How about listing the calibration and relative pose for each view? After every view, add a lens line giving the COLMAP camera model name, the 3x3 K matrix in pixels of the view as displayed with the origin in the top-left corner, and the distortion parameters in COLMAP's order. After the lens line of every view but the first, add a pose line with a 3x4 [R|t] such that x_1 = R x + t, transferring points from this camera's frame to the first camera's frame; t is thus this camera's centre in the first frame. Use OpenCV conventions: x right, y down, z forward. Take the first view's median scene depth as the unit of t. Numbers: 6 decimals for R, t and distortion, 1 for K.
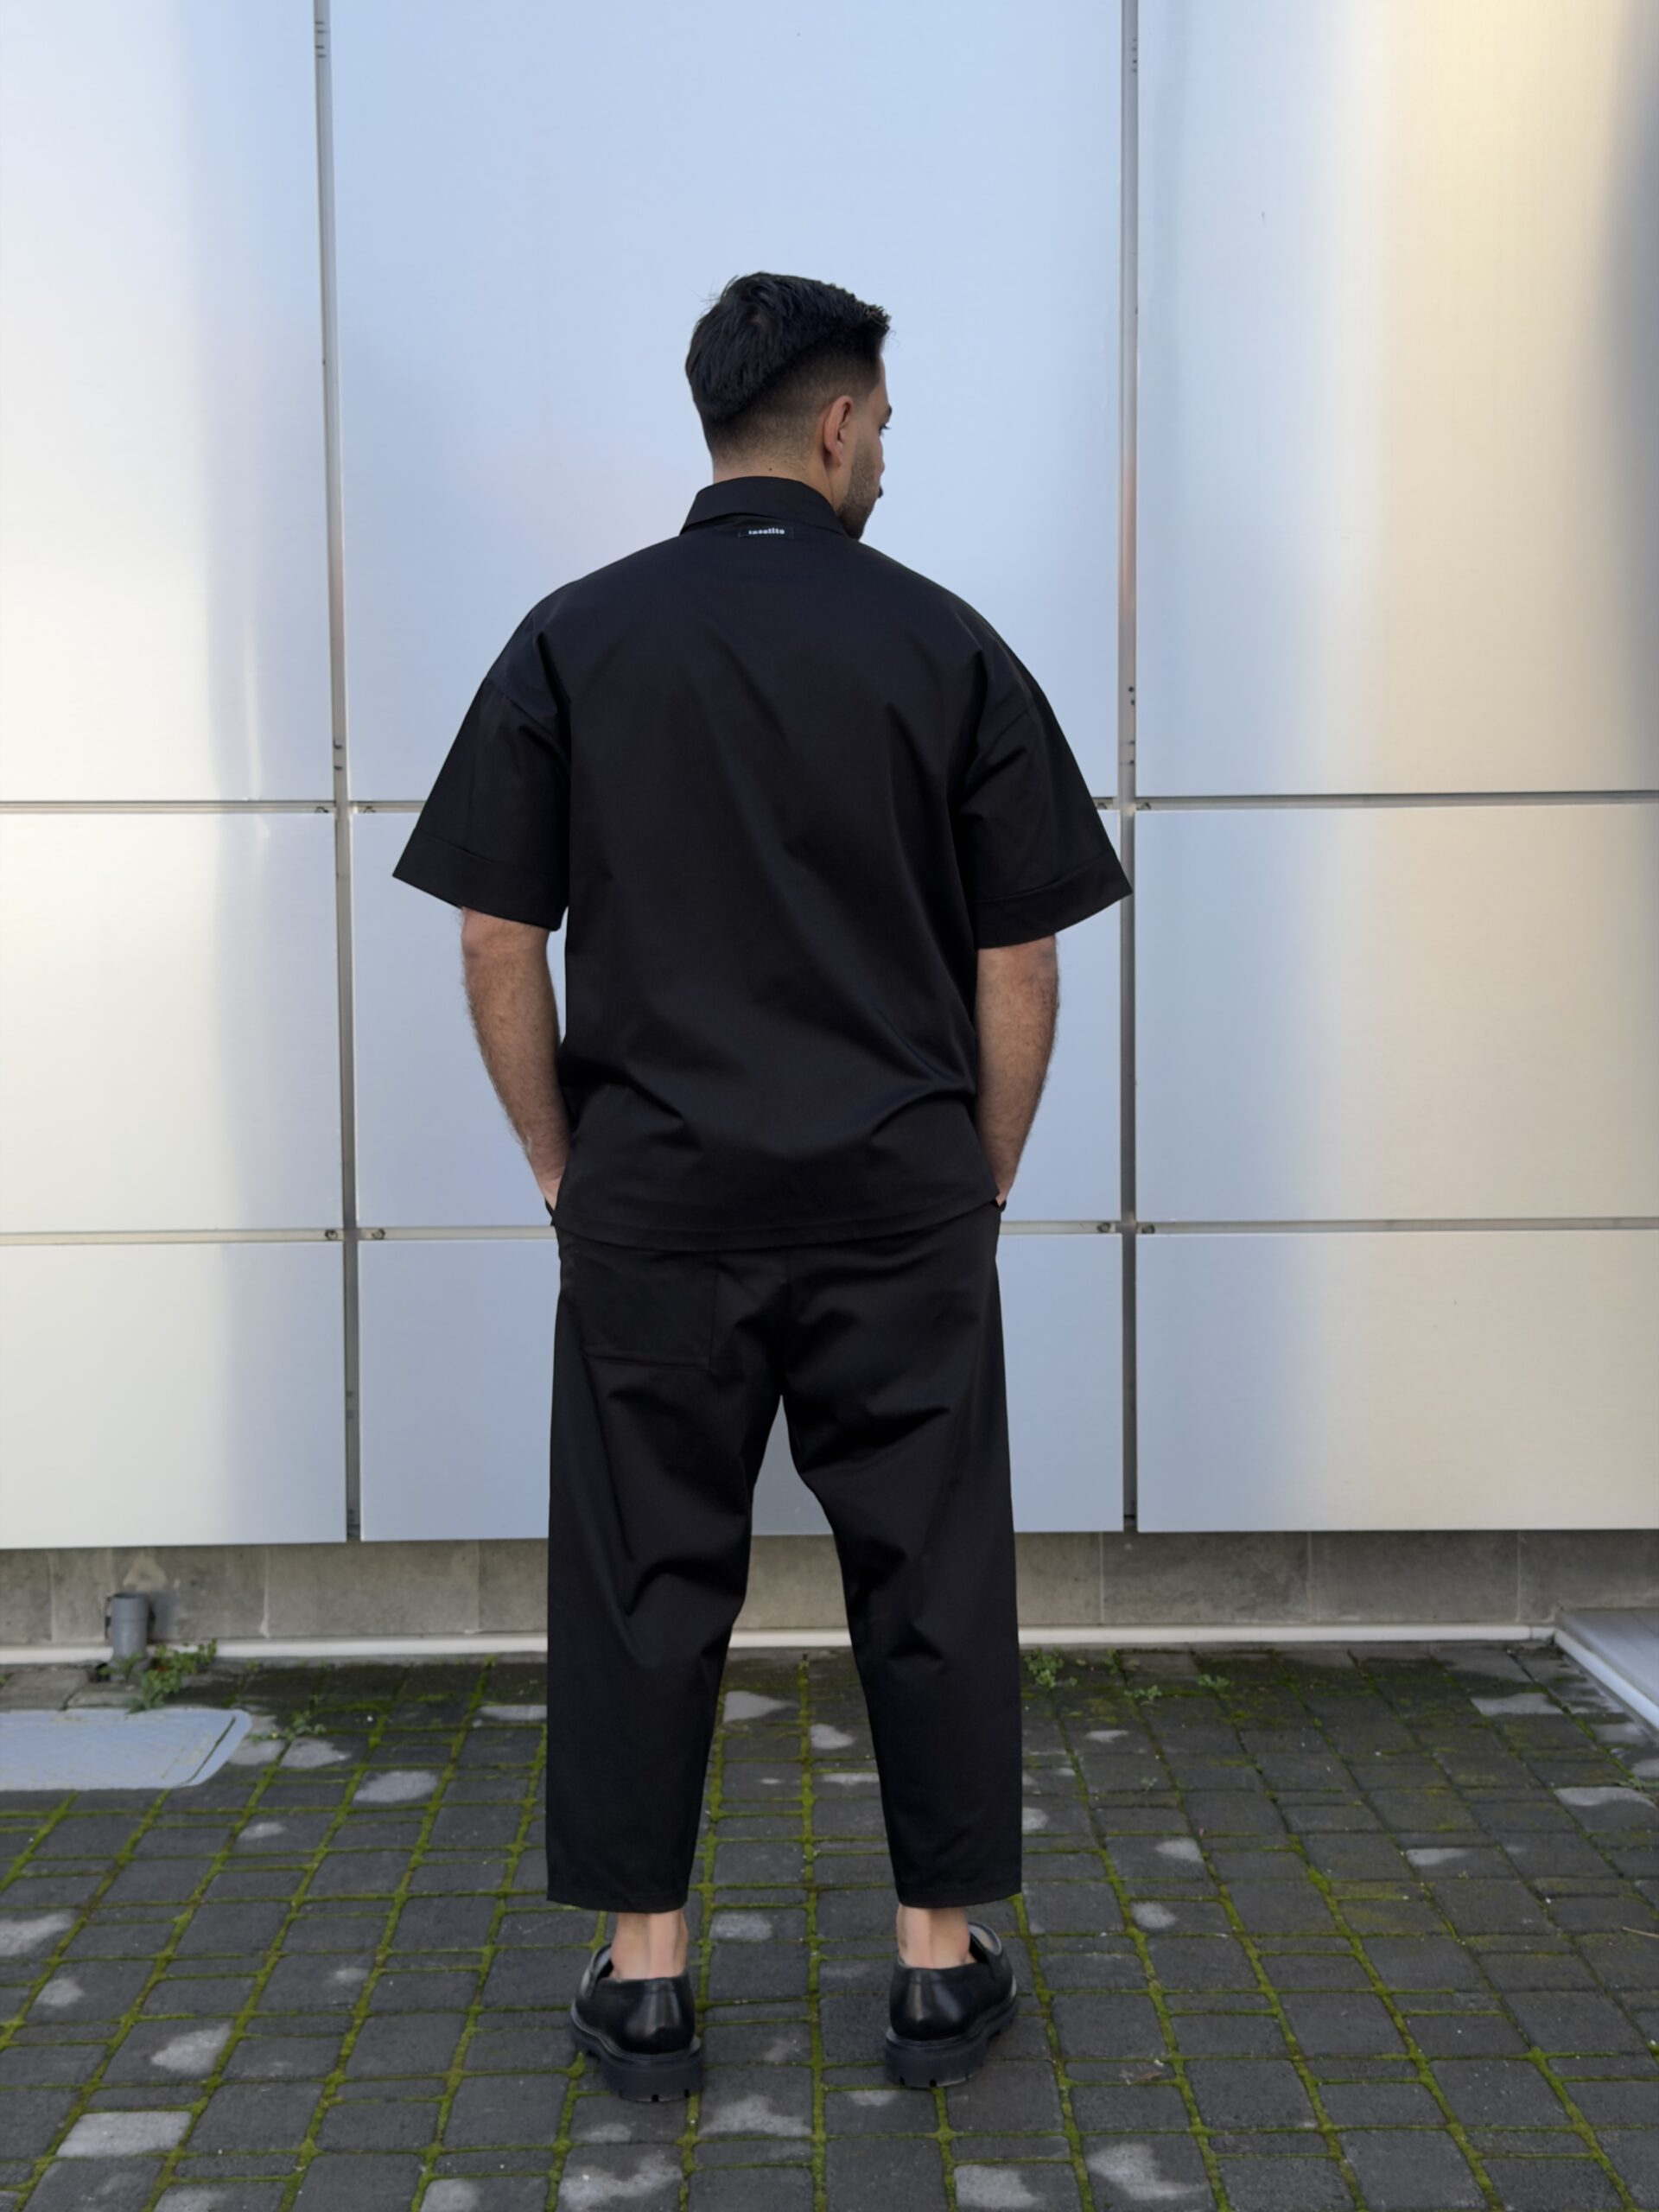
lens RADIAL K [[3085.9, 0, 840.0], [0, 3085.9, 1086.4], [0, 0, 1]] dist [0.085363, 0.000000]
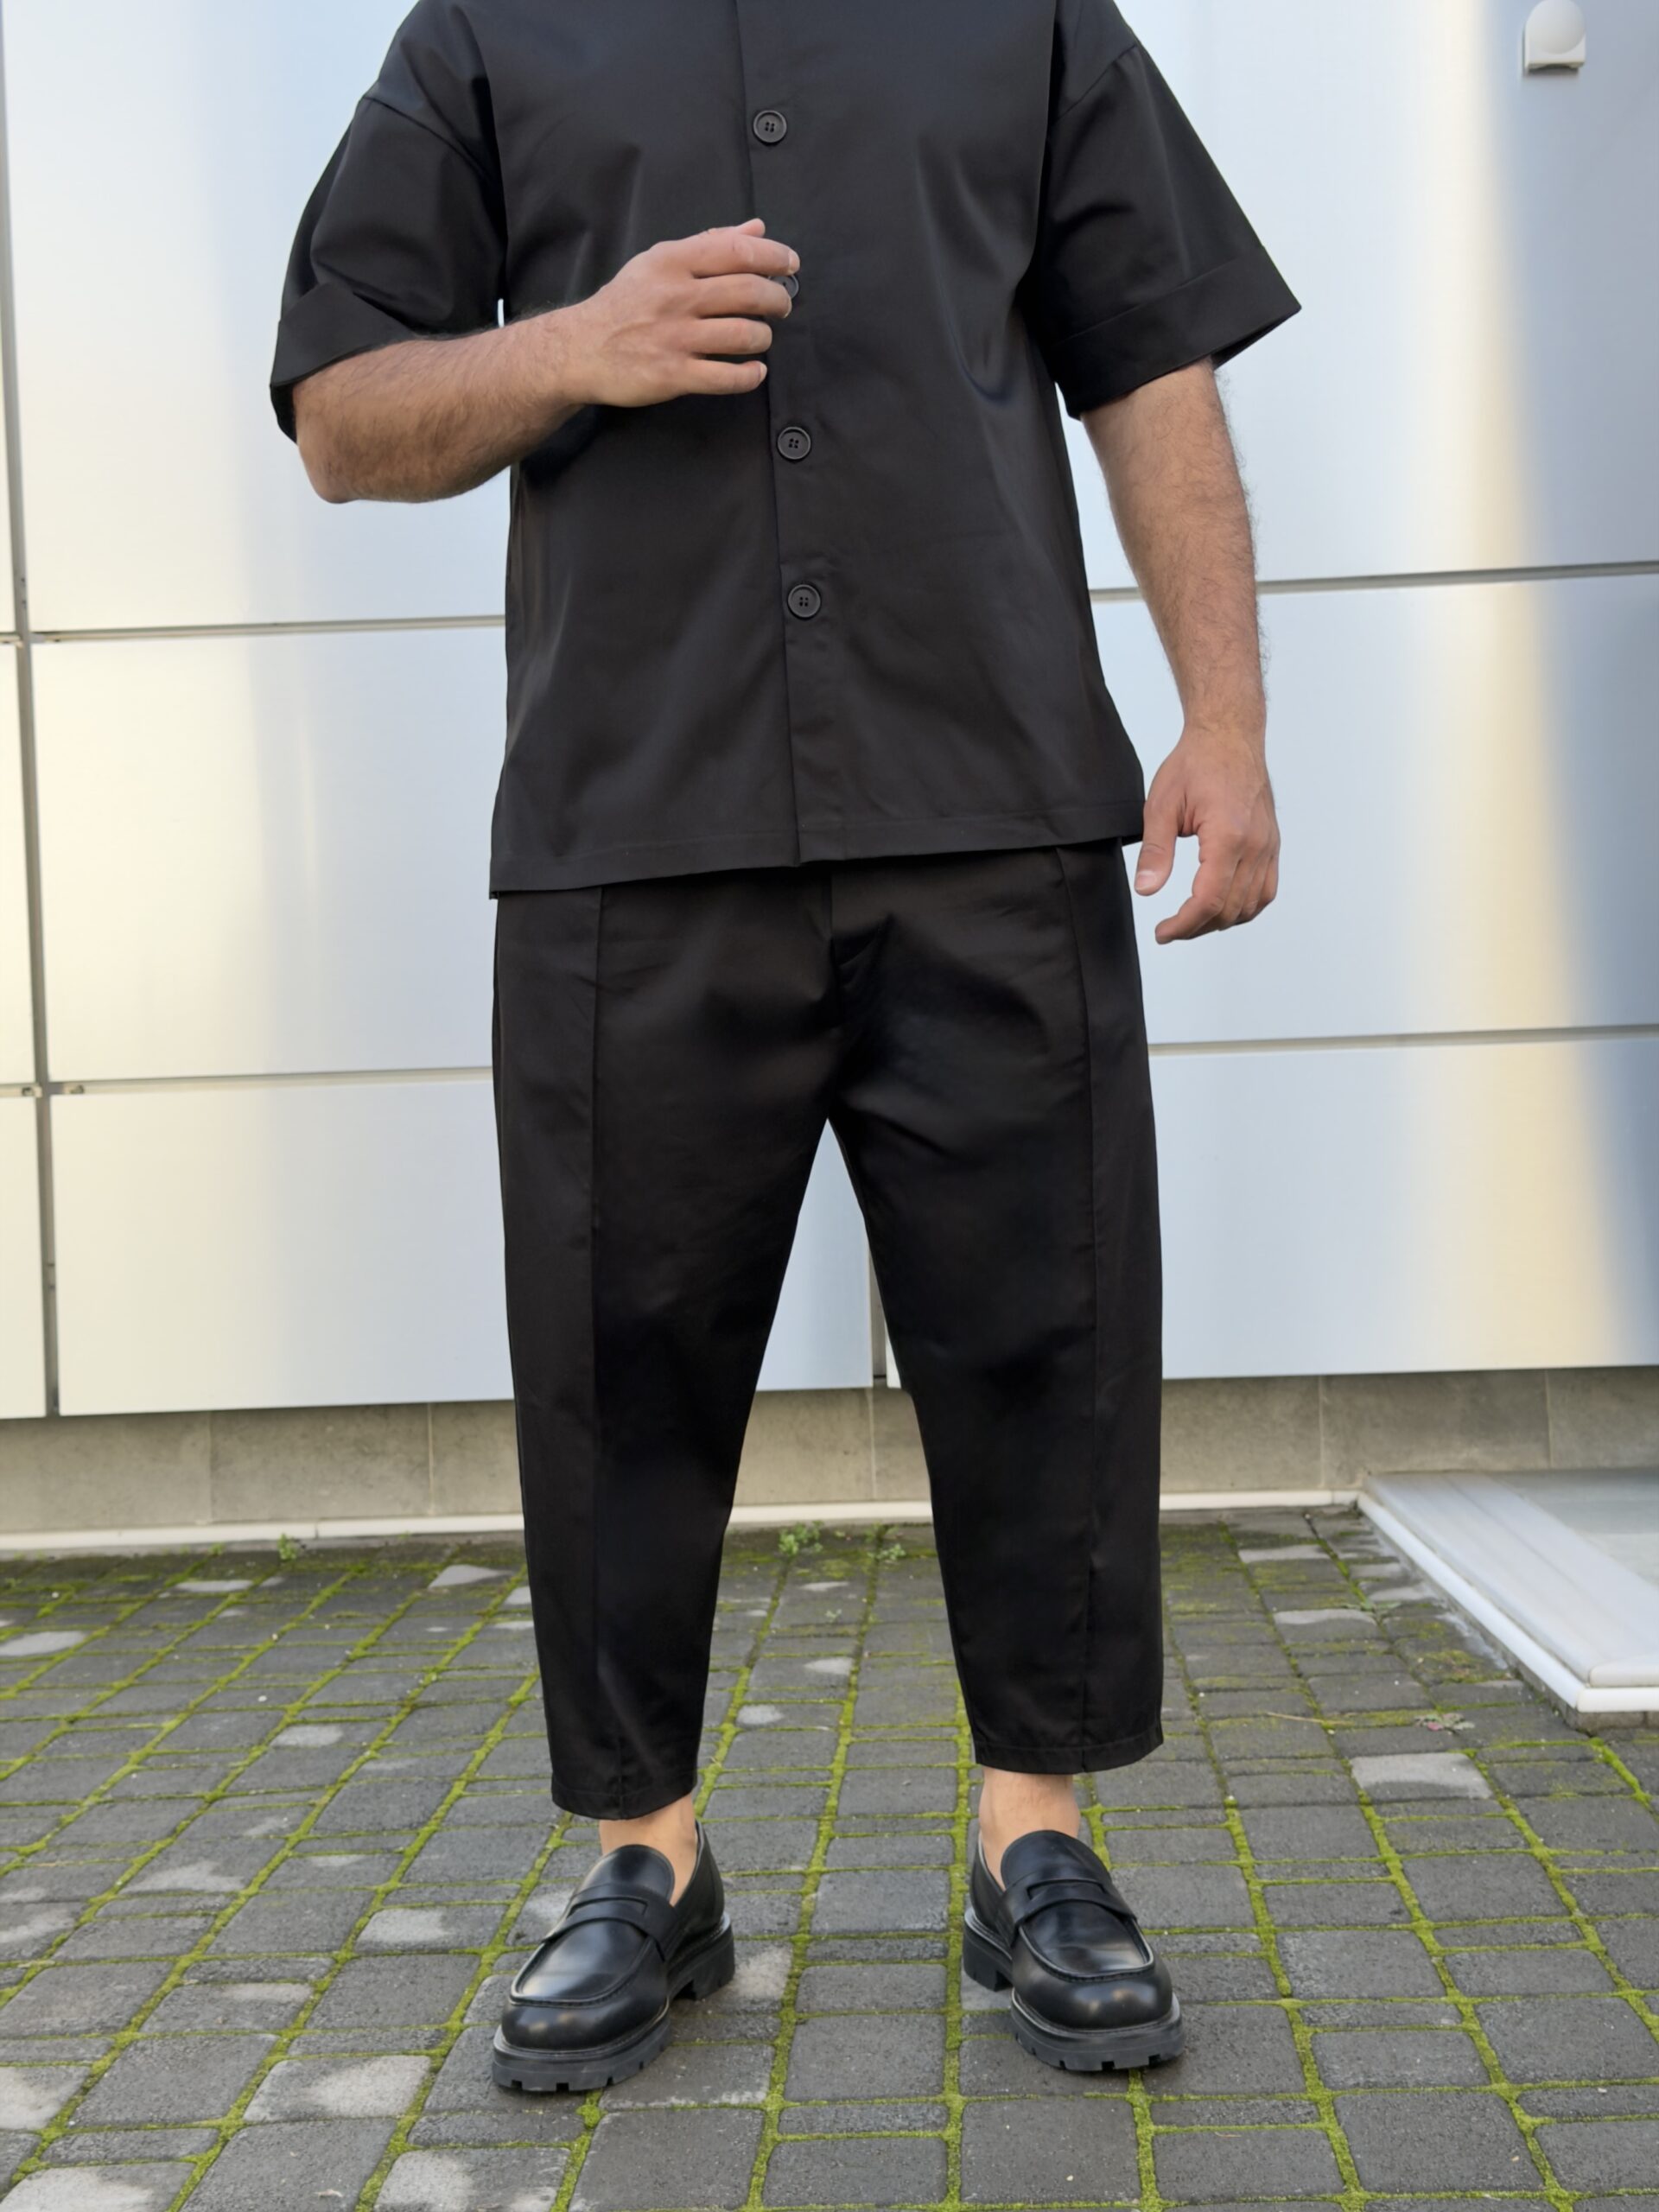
lens RADIAL K [[3085.9, 0, 864.6], [0, 3085.9, 1085.7], [0, 0, 1]] dist [0.085363, 0.000000]
pose [[0.997862, -0.028250, -0.058930, 0.150651], [0.025452, 0.998537, -0.047701, 0.100350], [0.060191, 0.046100, 0.997122, 0.070119]]
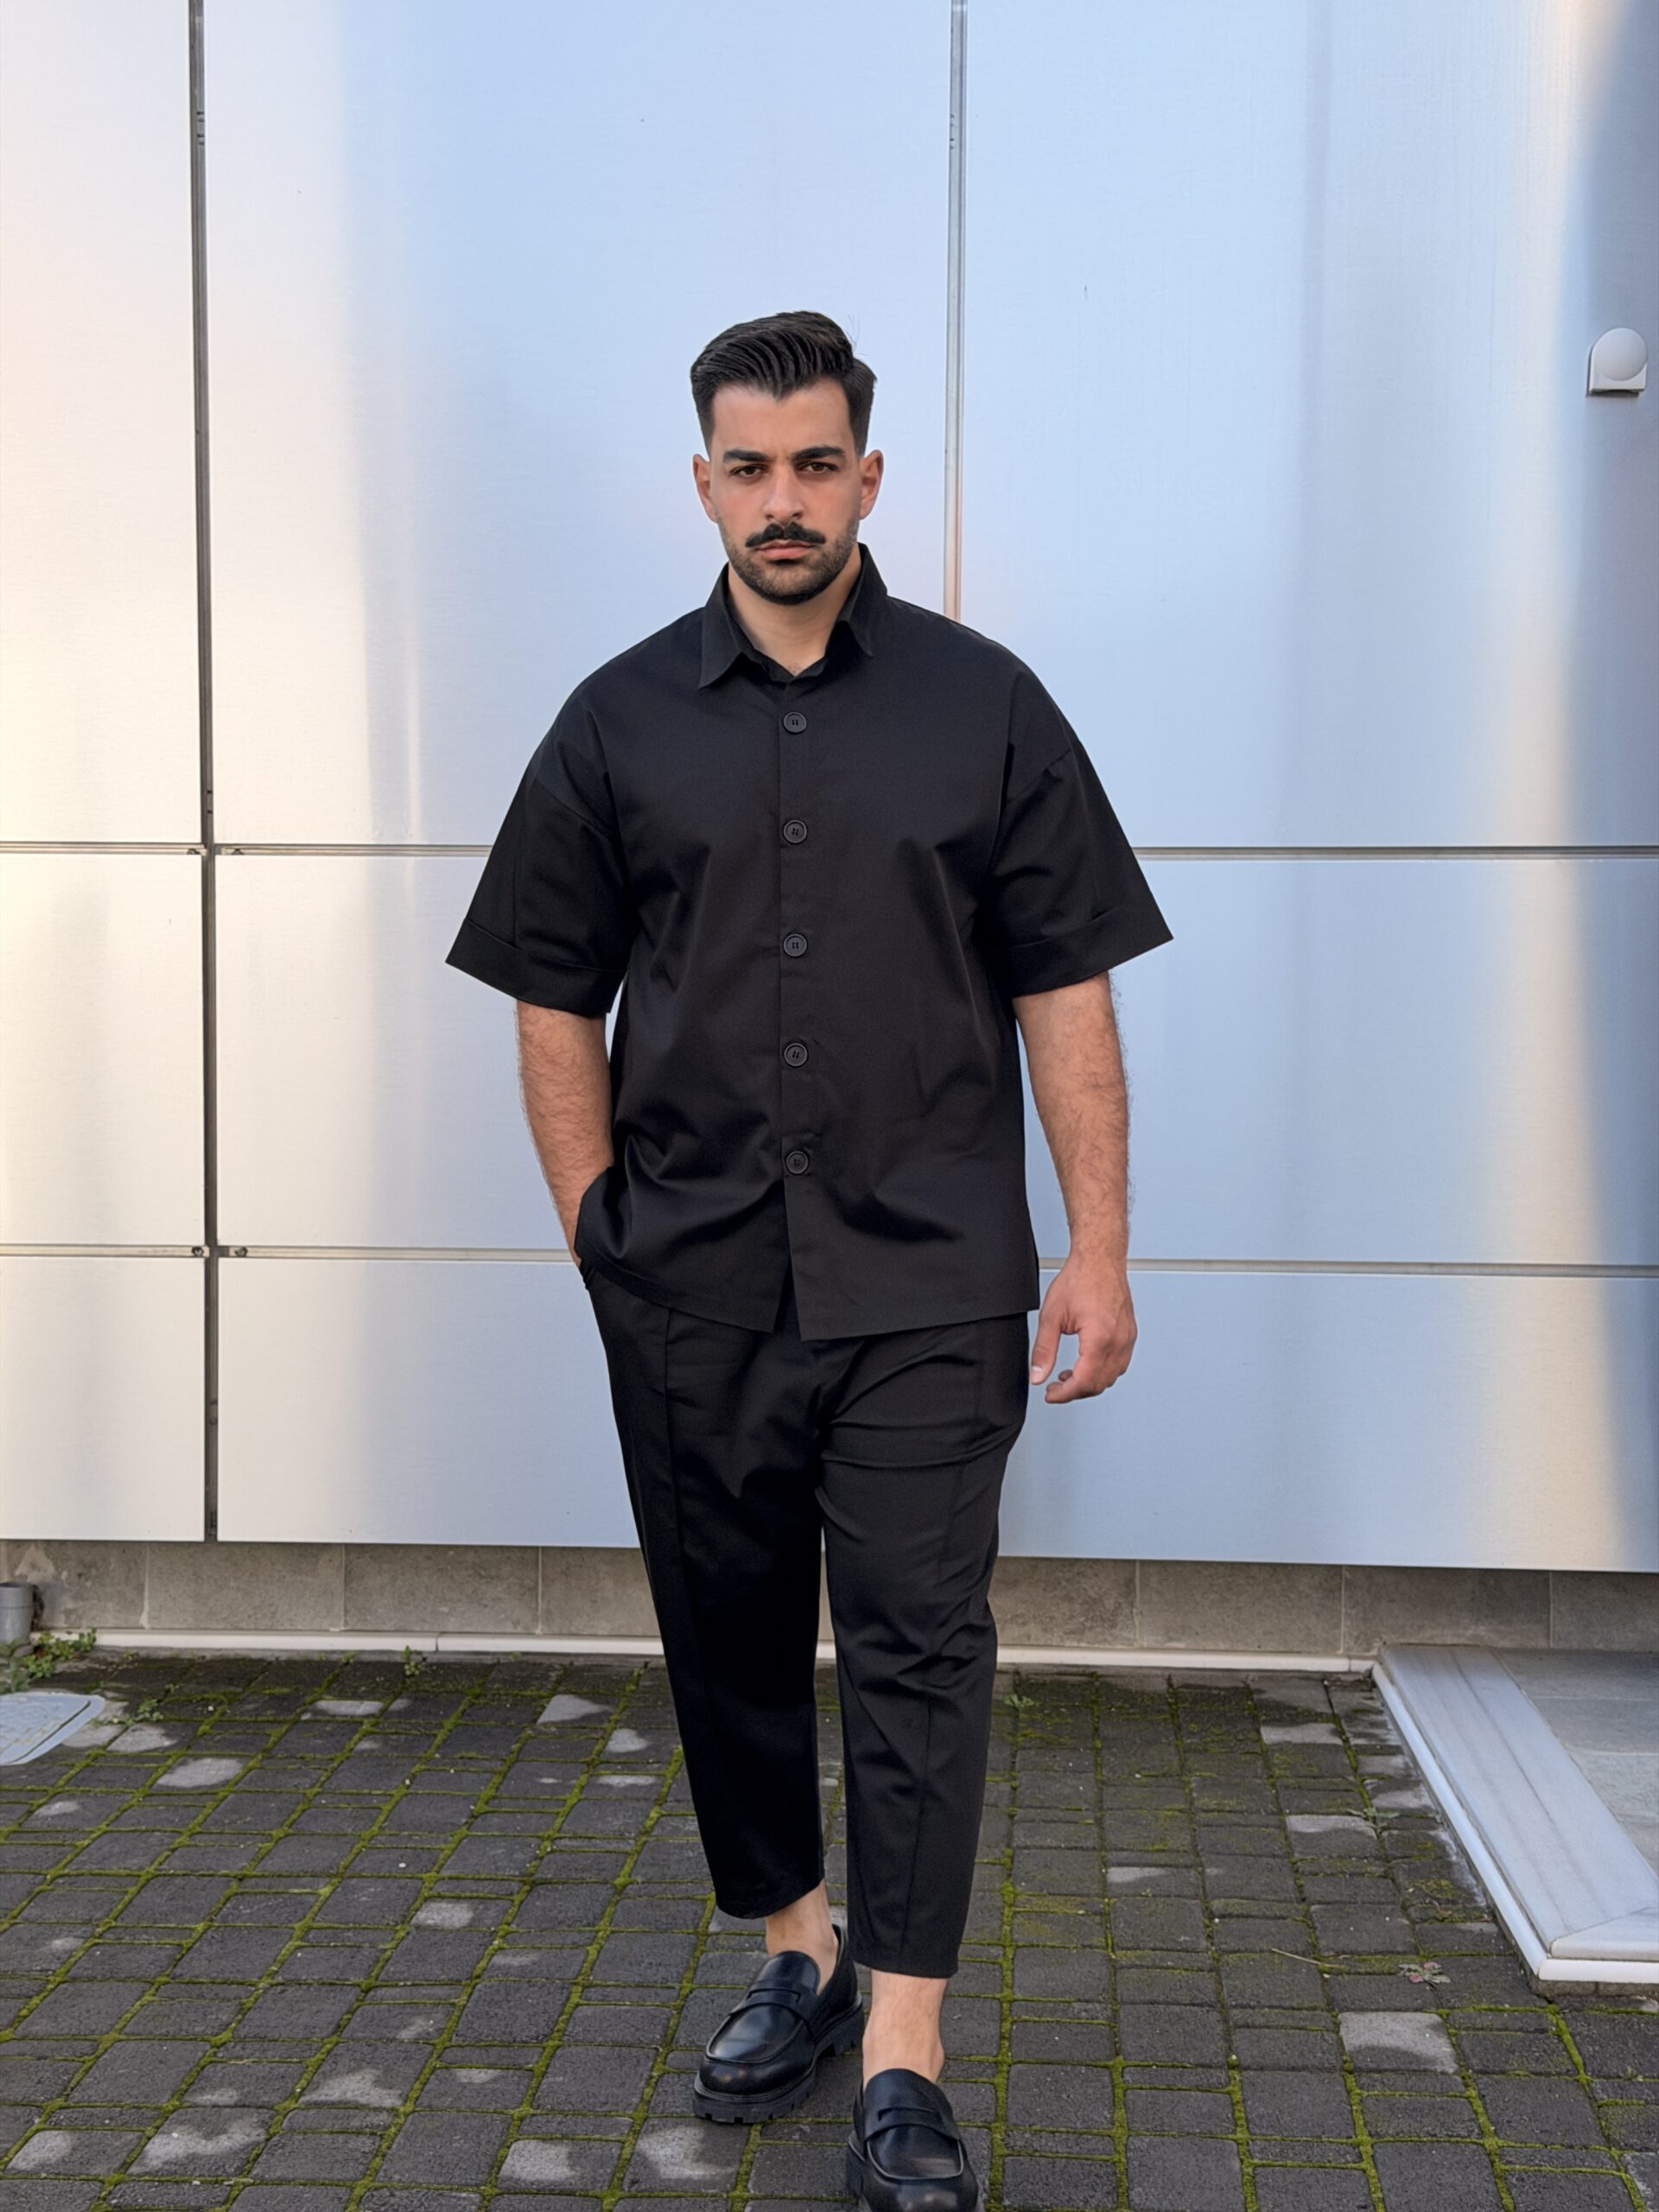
lens RADIAL K [[3085.9, 0, 826.1], [0, 3085.9, 1080.7], [0, 0, 1]] dist [0.085363, 0.000000]
pose [[0.995484, 0.018108, -0.093190, 0.151950], [-0.018558, 0.999820, -0.003961, -0.010524], [0.093102, 0.005673, 0.995640, -0.039722]]
